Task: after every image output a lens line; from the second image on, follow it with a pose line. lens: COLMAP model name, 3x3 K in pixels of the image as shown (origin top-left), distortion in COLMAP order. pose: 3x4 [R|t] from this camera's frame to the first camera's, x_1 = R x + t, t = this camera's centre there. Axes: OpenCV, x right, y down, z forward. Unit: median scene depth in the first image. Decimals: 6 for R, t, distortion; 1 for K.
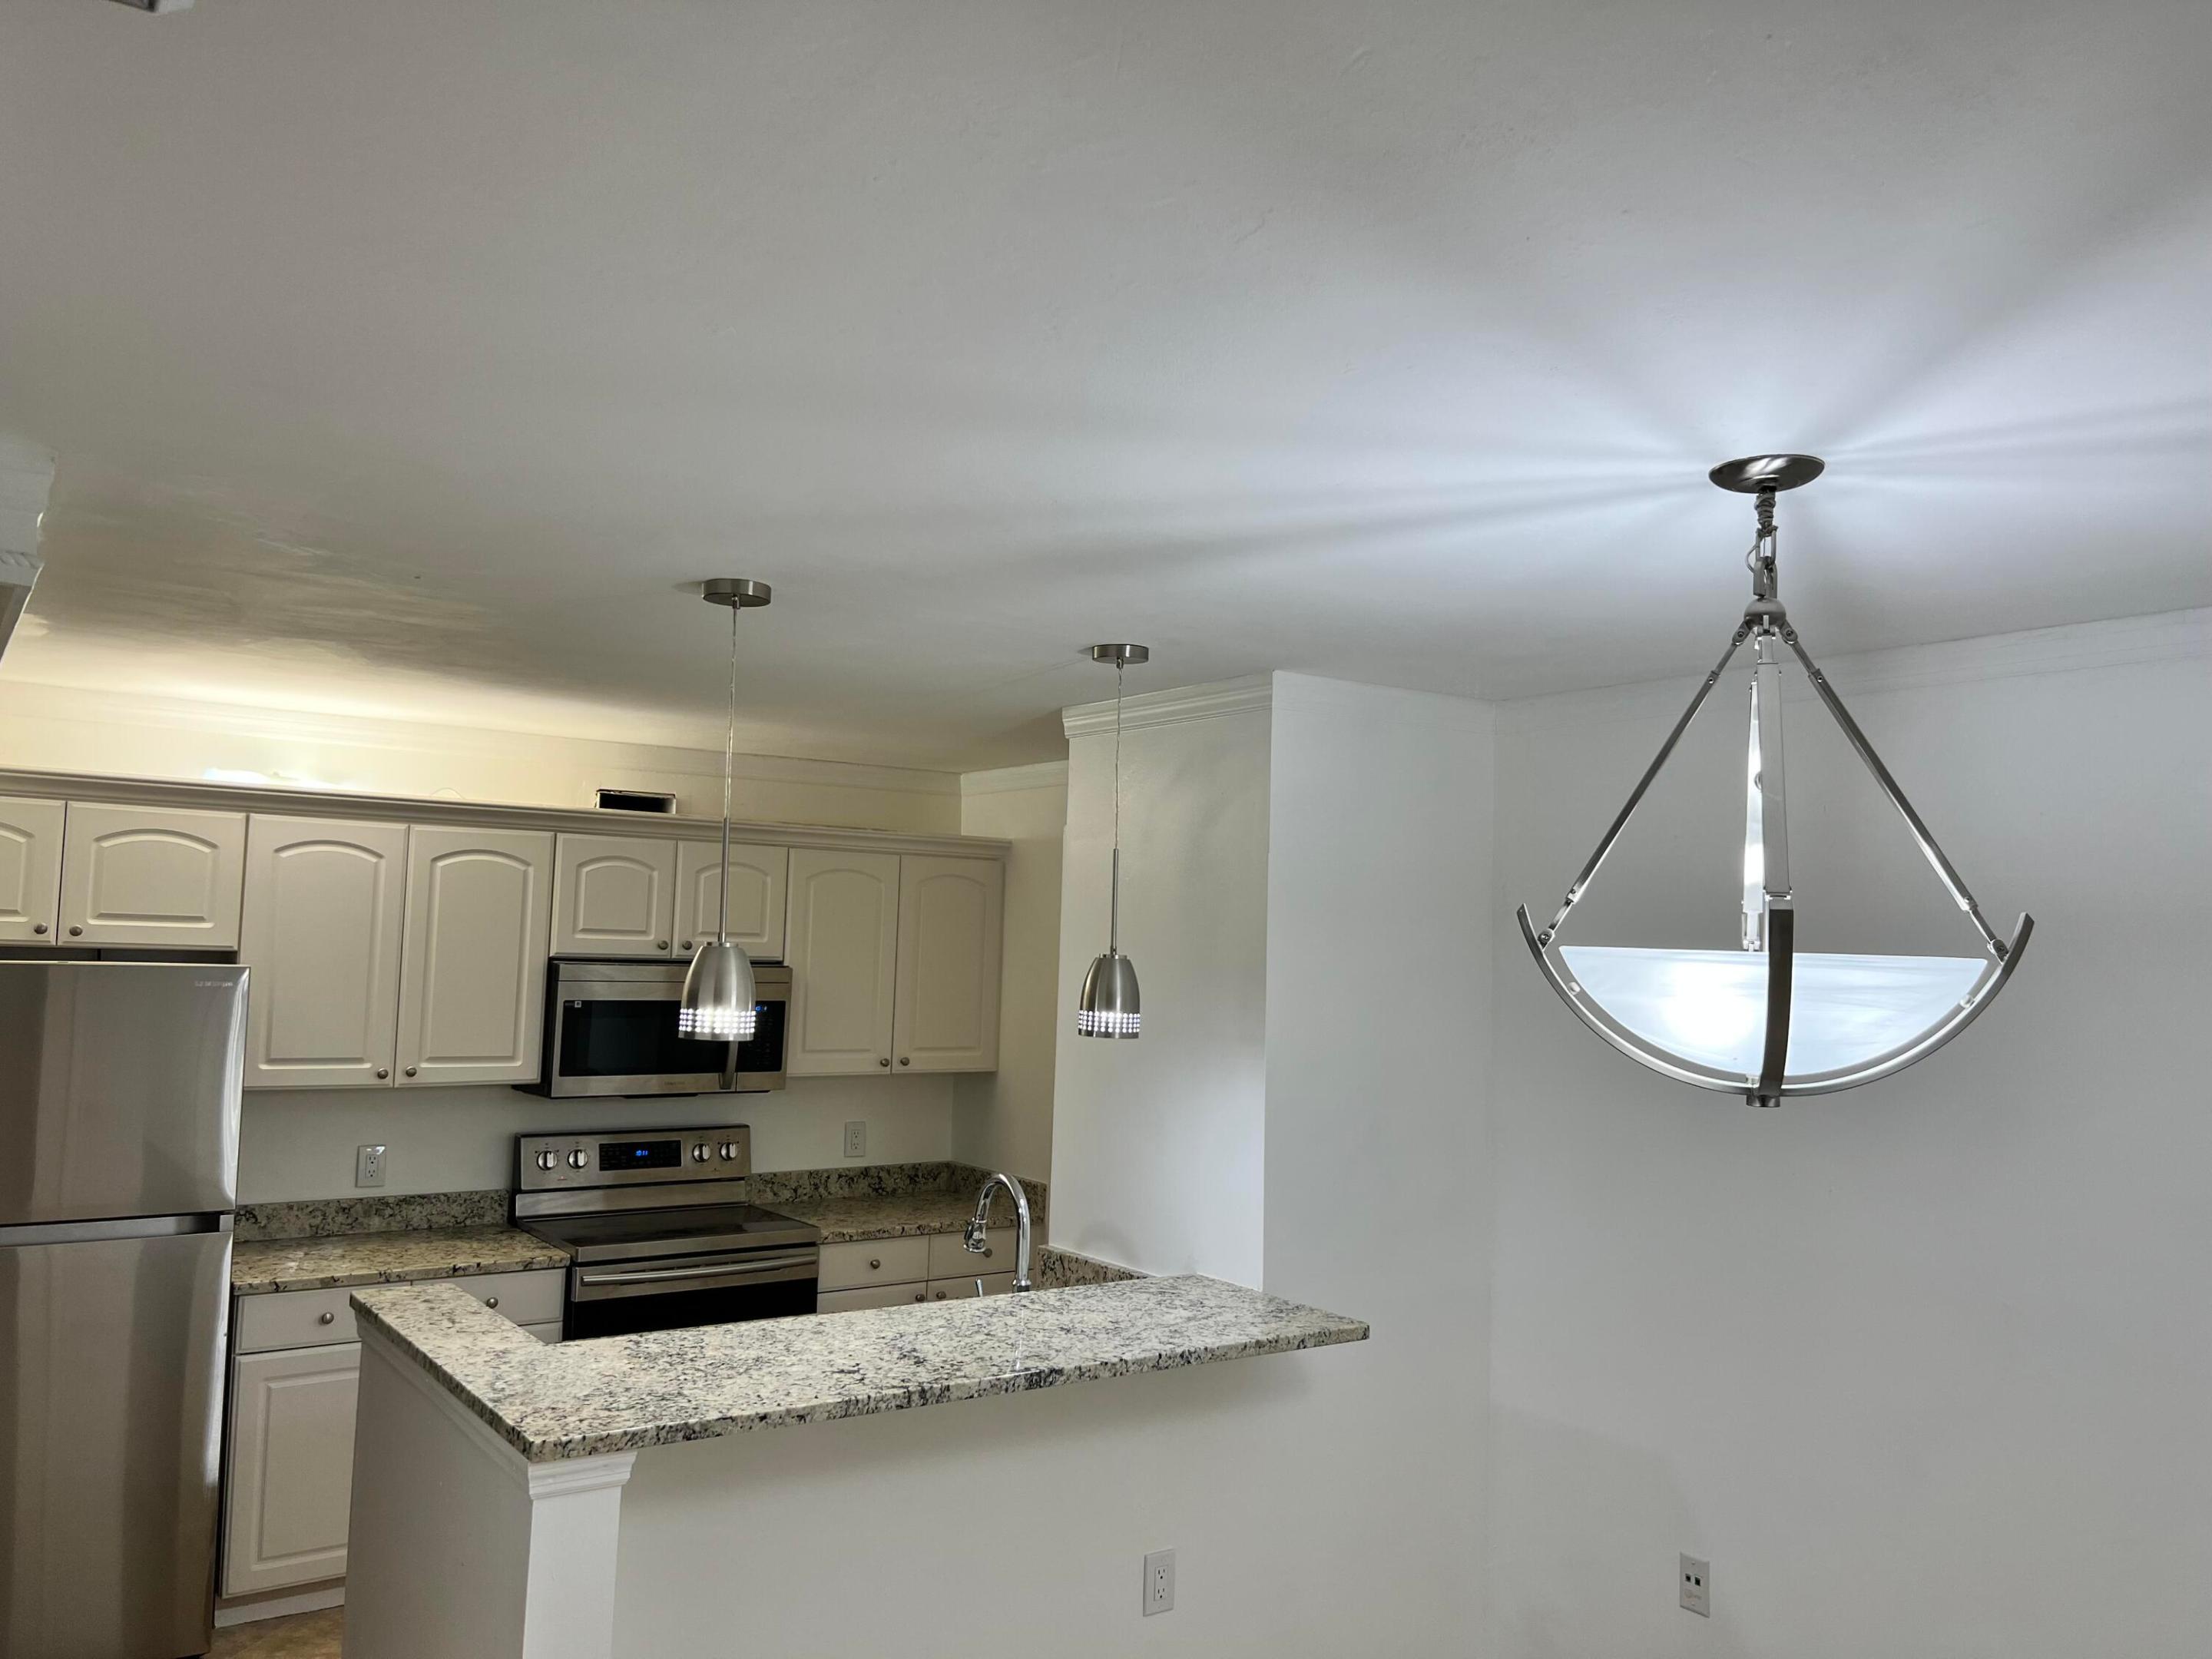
lens RADIAL K [[1670.7, 0, 1103.9], [0, 1670.7, 844.9], [0, 0, 1]] dist [0.042734, -0.054518]
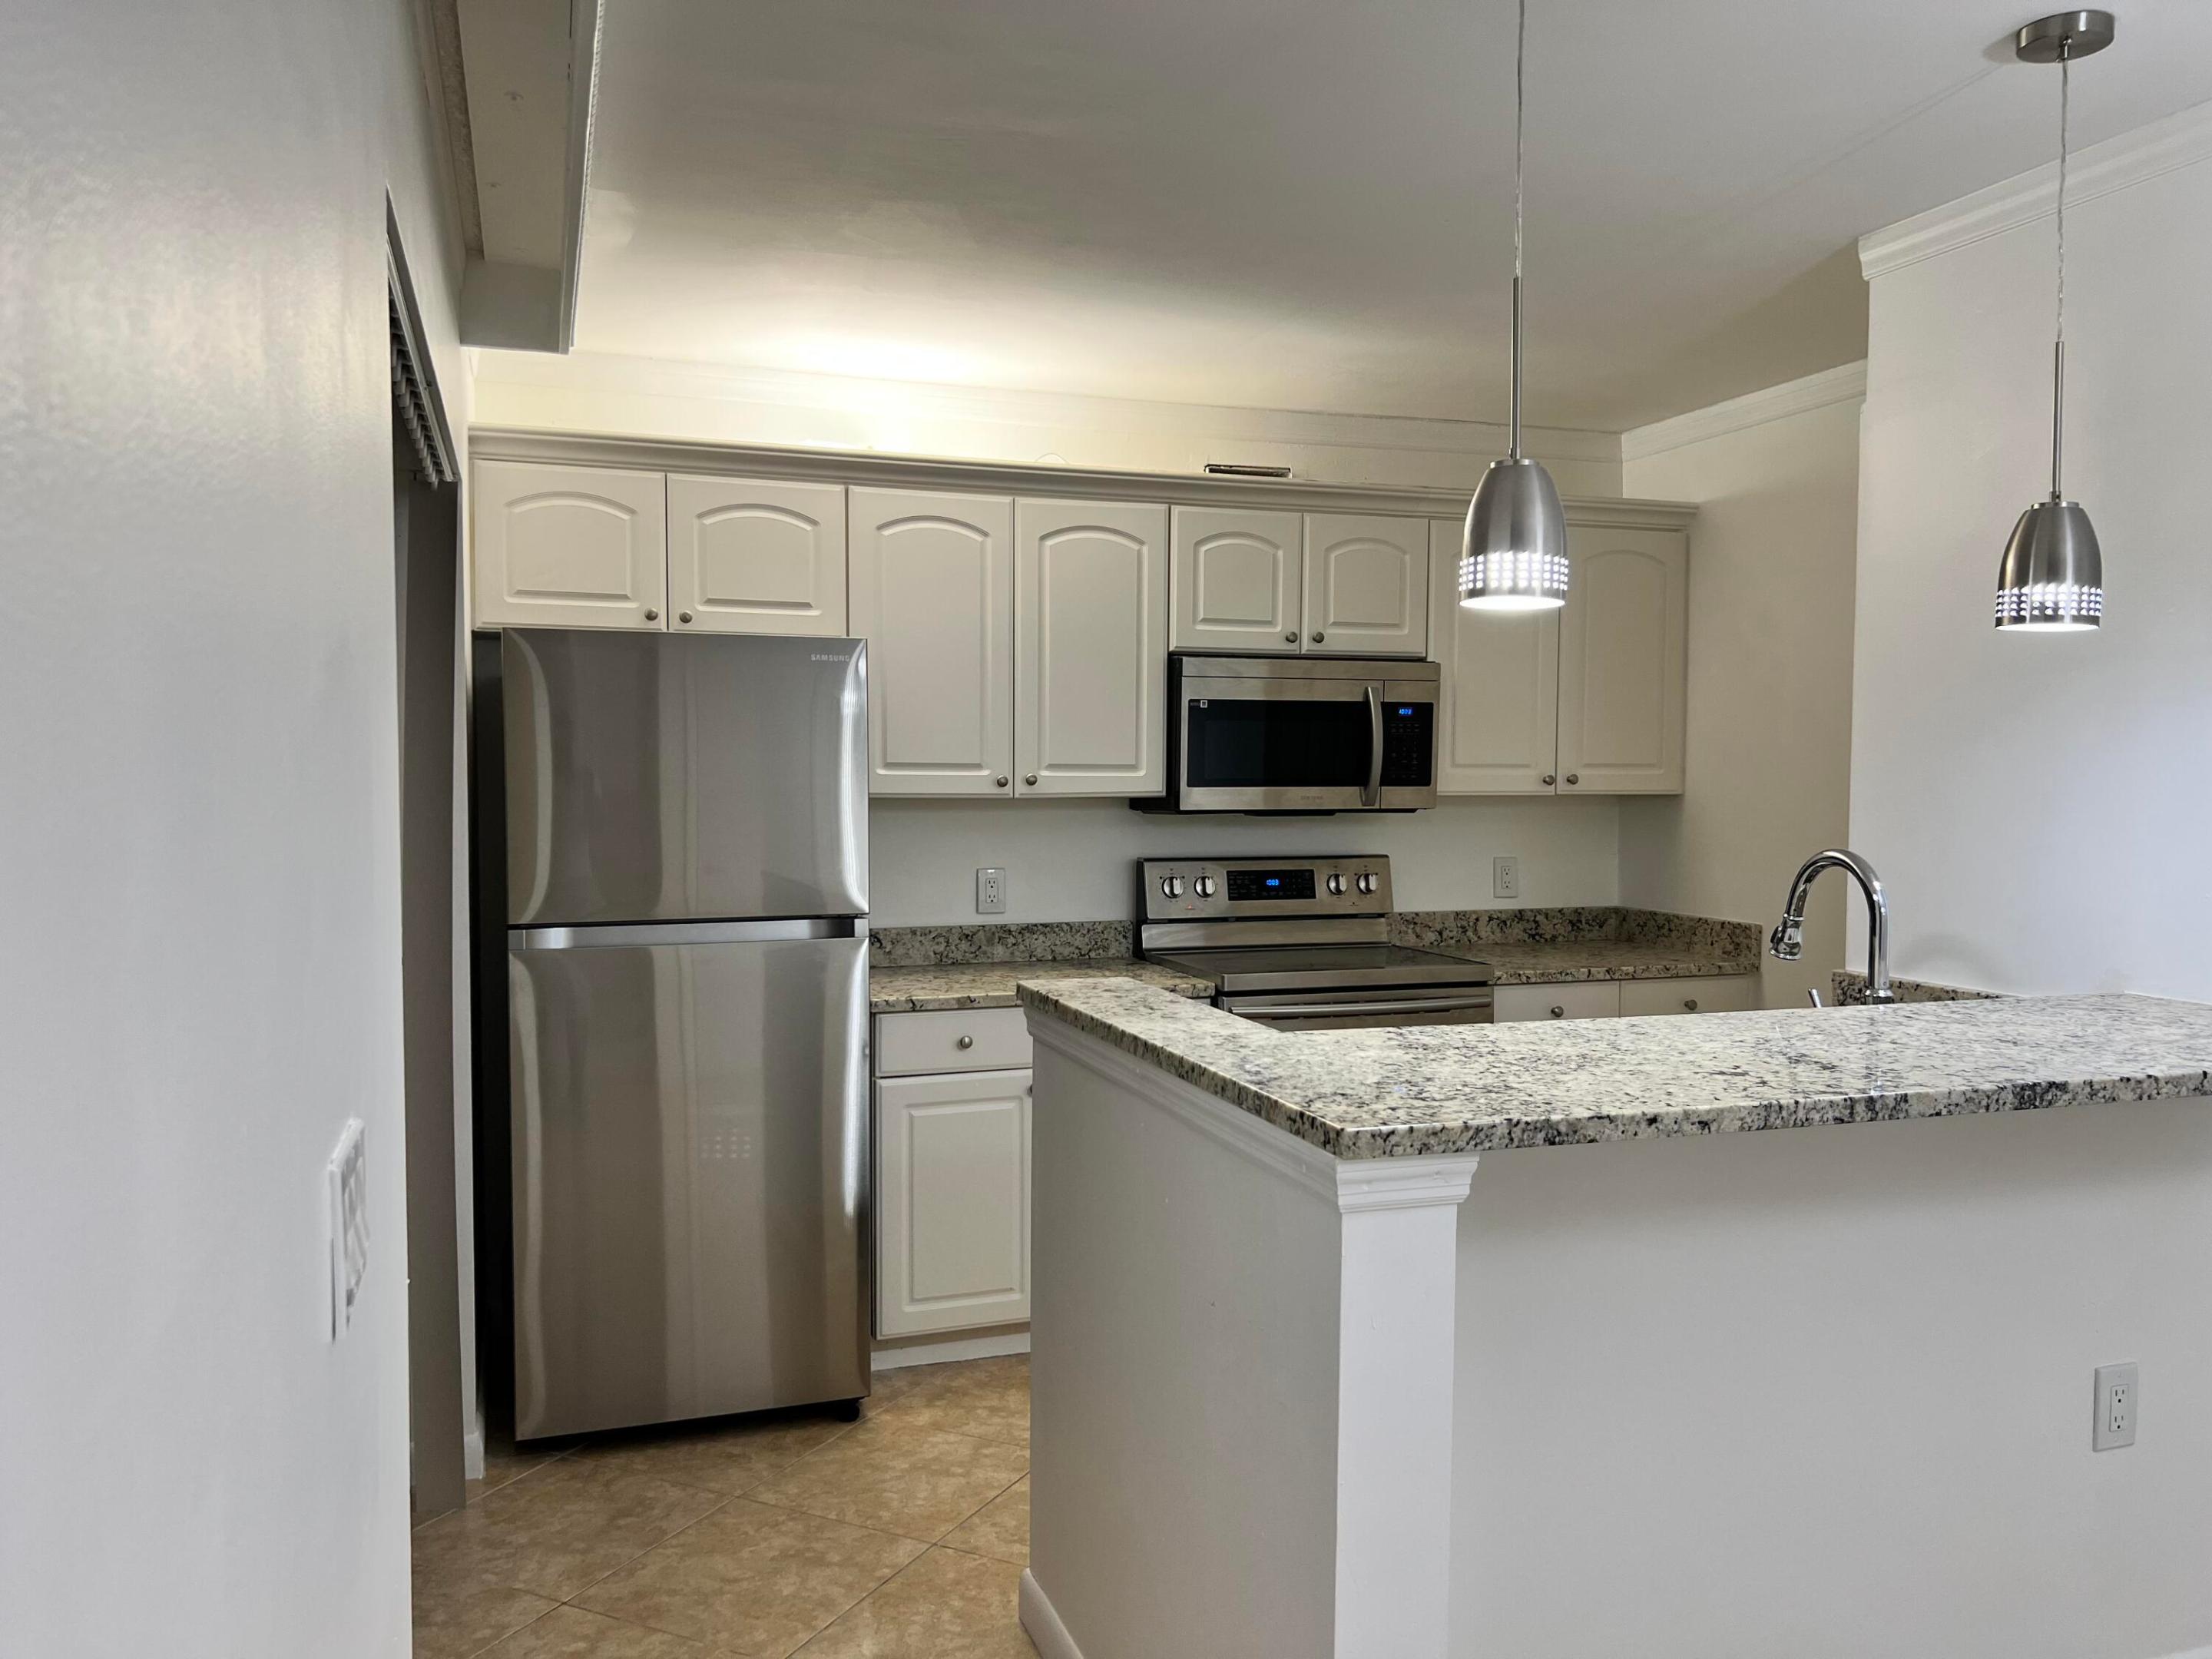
lens RADIAL K [[1660.7, 0, 1124.8], [0, 1660.7, 844.3], [0, 0, 1]] dist [0.114310, -0.187497]
pose [[0.959413, -0.014989, -0.281607, -0.116407], [0.043302, 0.994574, 0.094587, 0.086709], [0.278662, -0.102942, 0.954856, 0.170229]]
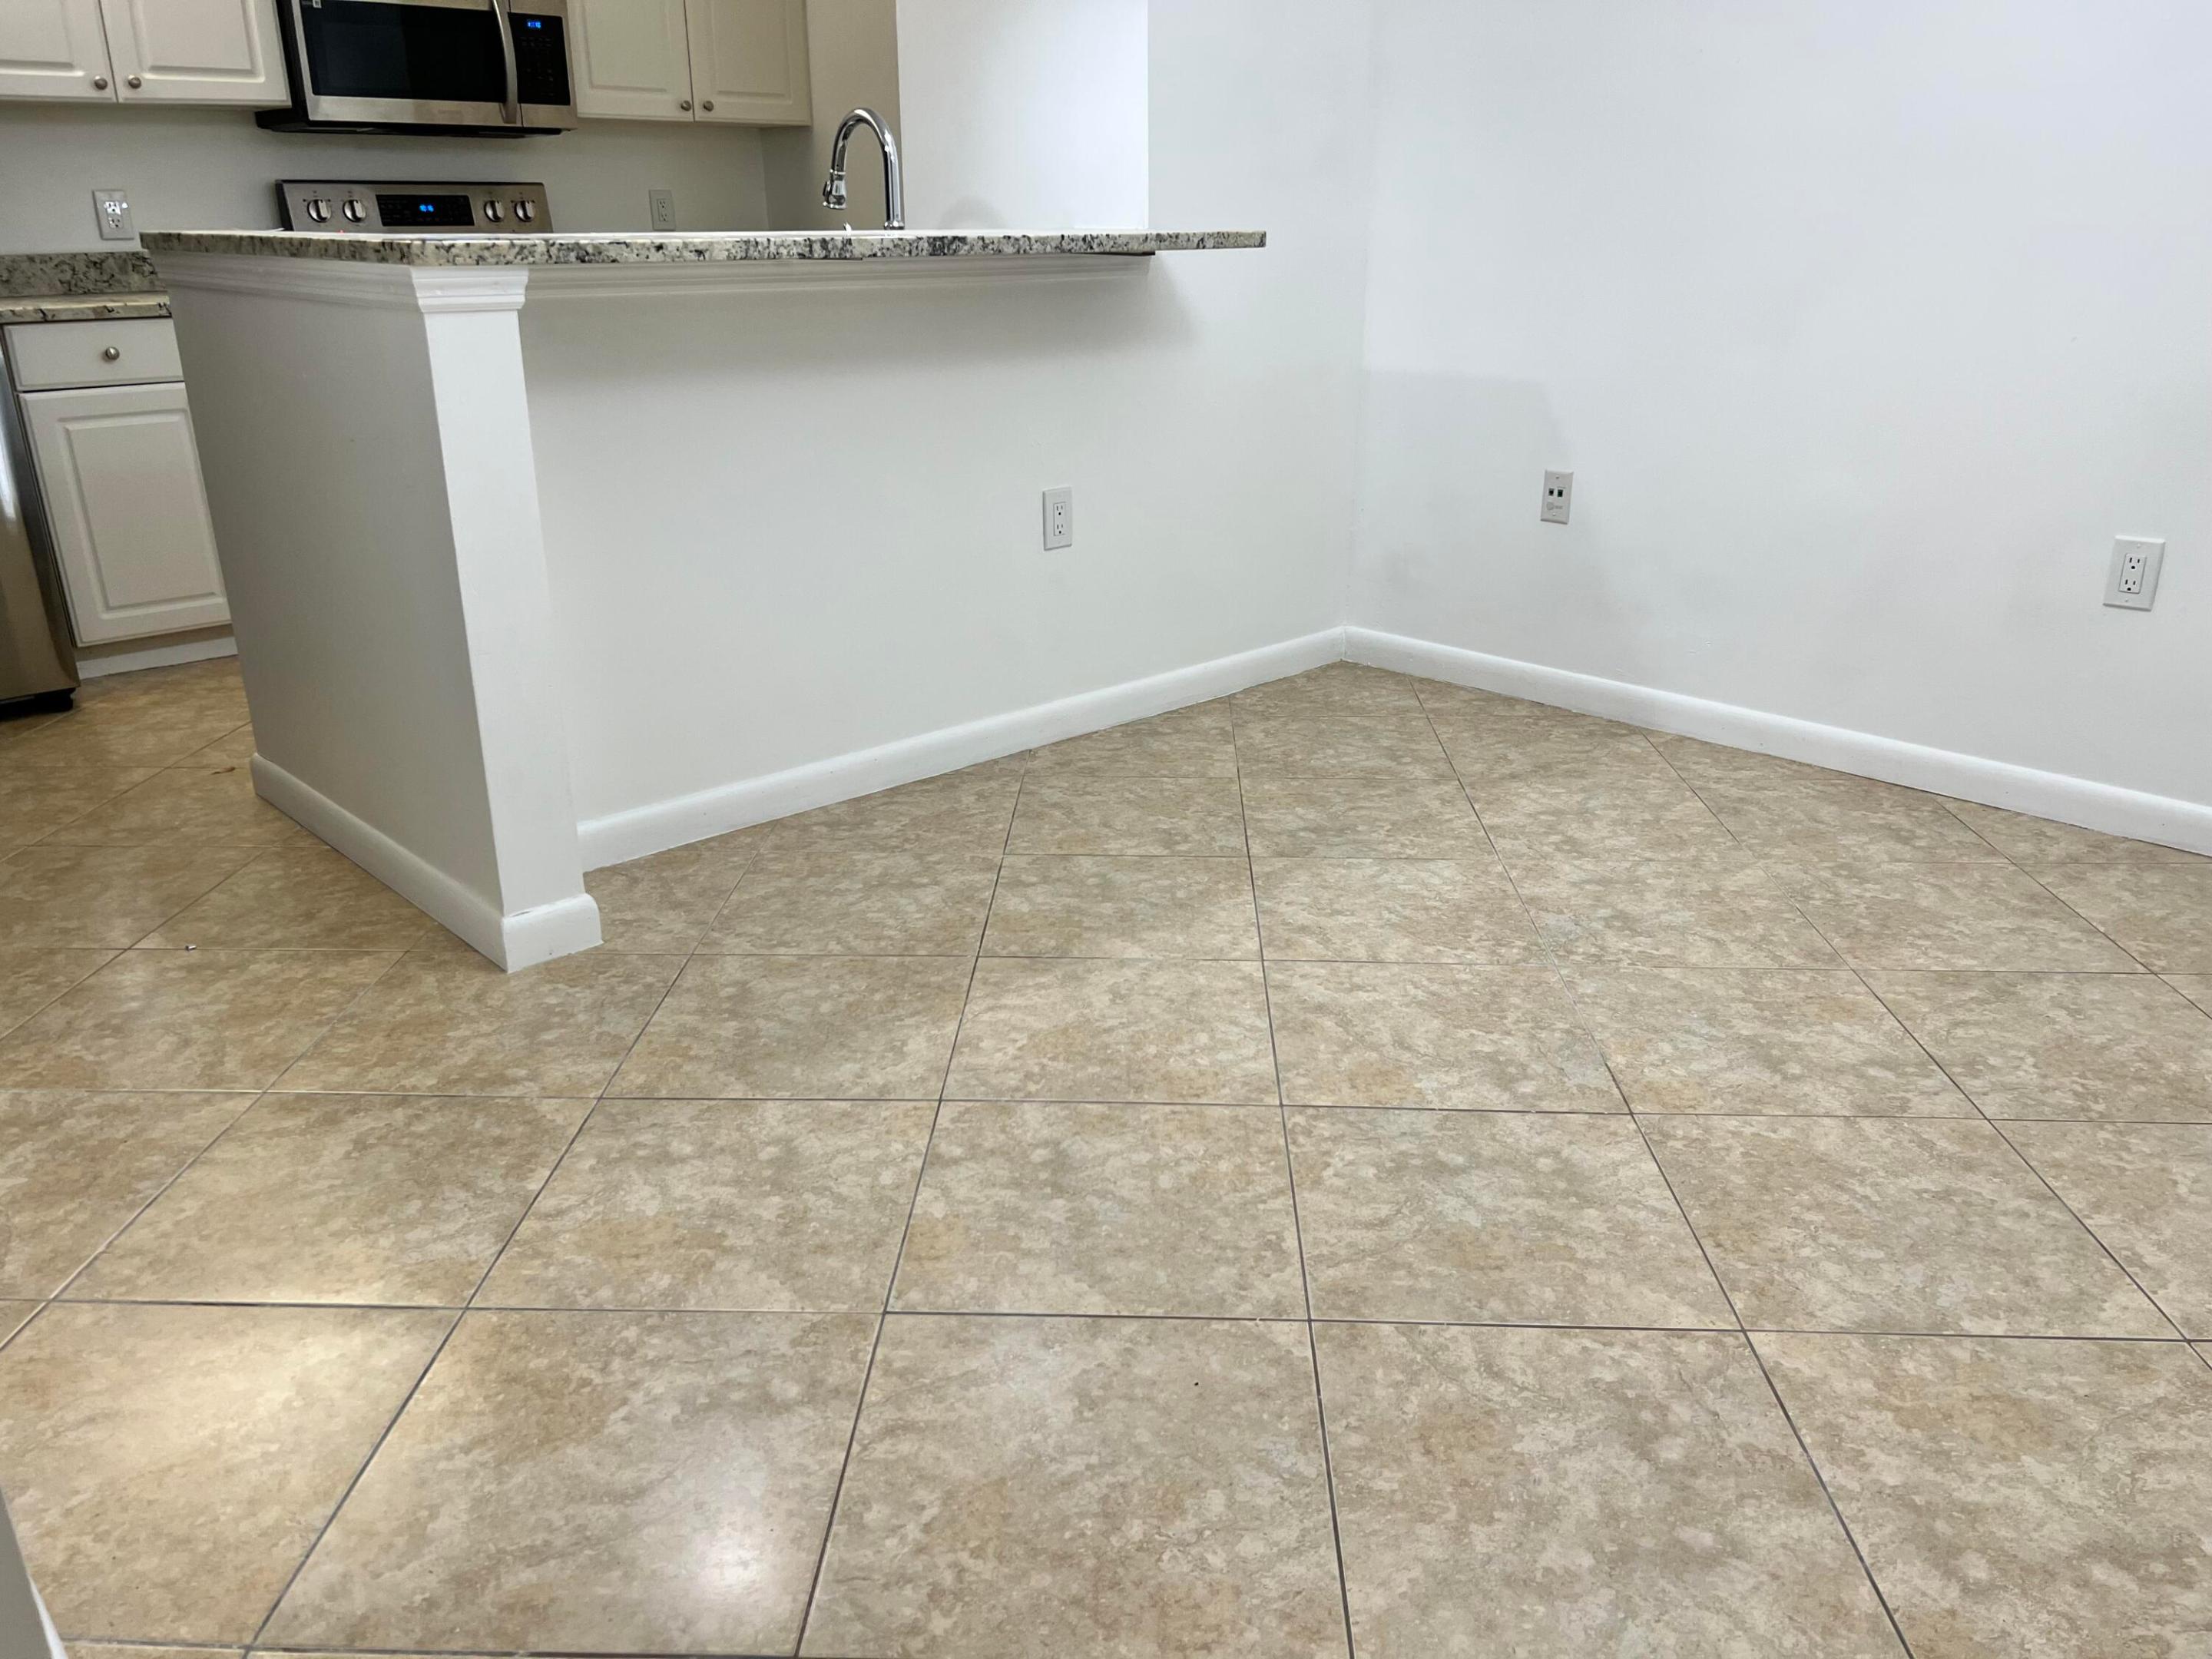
lens RADIAL K [[1665.5, 0, 1109.0], [0, 1665.5, 841.2], [0, 0, 1]] dist [0.053513, -0.058203]
pose [[0.990163, -0.081578, 0.113677, -0.048718], [0.027536, 0.910171, 0.413317, 0.143273], [-0.137183, -0.406121, 0.903464, -0.000830]]
